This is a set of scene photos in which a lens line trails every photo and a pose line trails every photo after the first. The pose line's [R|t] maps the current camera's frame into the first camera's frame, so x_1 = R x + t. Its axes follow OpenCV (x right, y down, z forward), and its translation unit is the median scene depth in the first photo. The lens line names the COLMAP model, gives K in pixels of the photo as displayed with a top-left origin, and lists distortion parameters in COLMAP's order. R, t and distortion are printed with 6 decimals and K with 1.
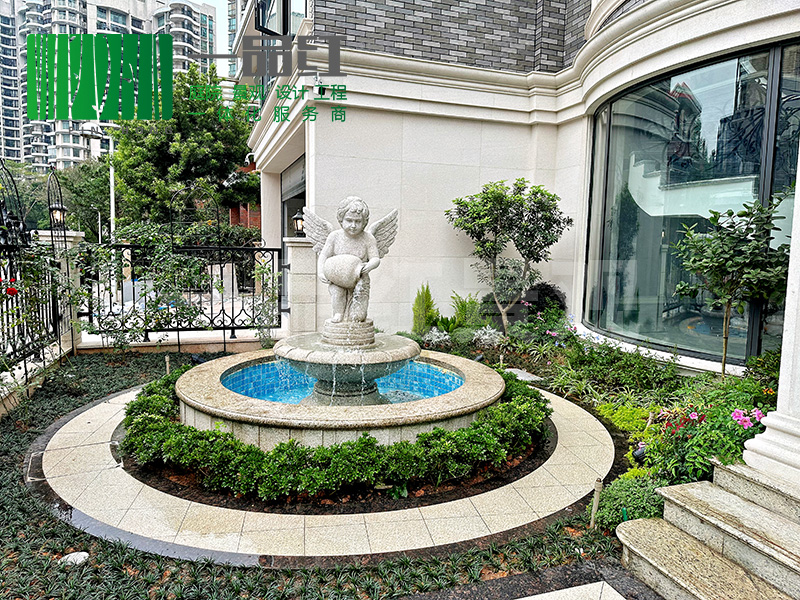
lens RADIAL K [[568.1, 0, 401.1], [0, 568.1, 307.8], [0, 0, 1]] dist [0.063107, -0.074762]
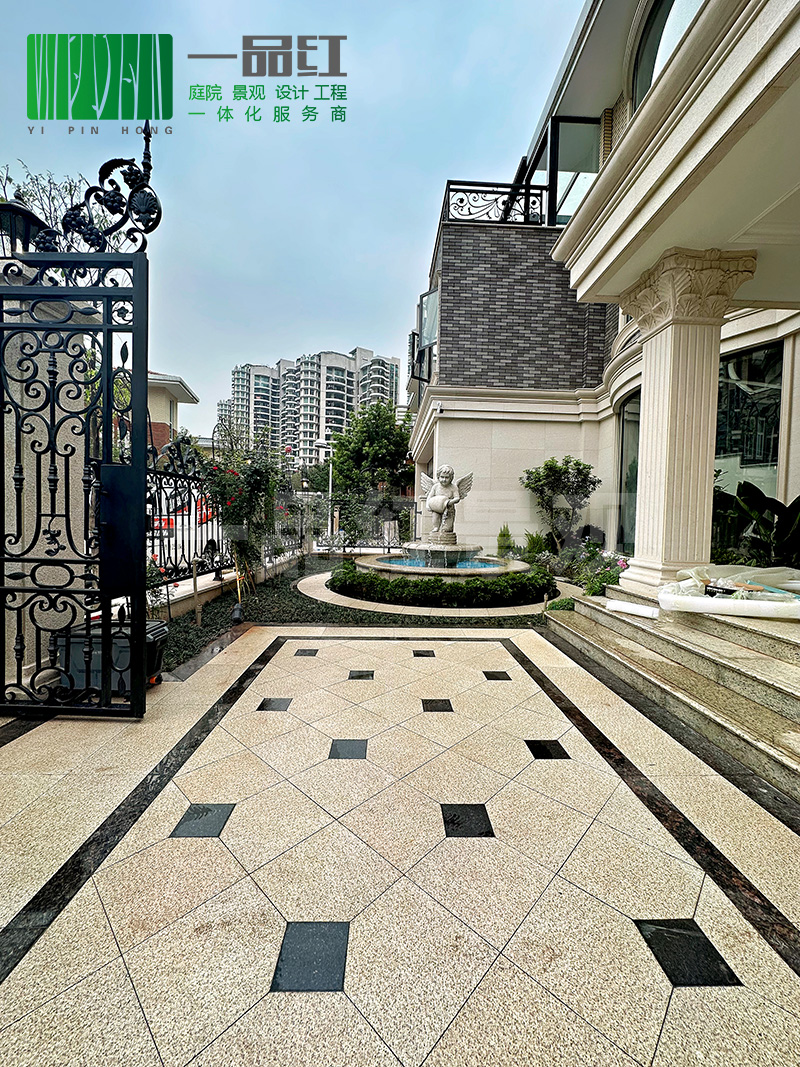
lens RADIAL K [[423.3, 0, 393.6], [0, 423.3, 536.9], [0, 0, 1]] dist [0.000120, -0.000015]
pose [[0.951879, 0.014073, -0.306152, 0.109937], [-0.034961, 0.997410, -0.062851, 0.081132], [0.304475, 0.070530, 0.949906, -0.218555]]
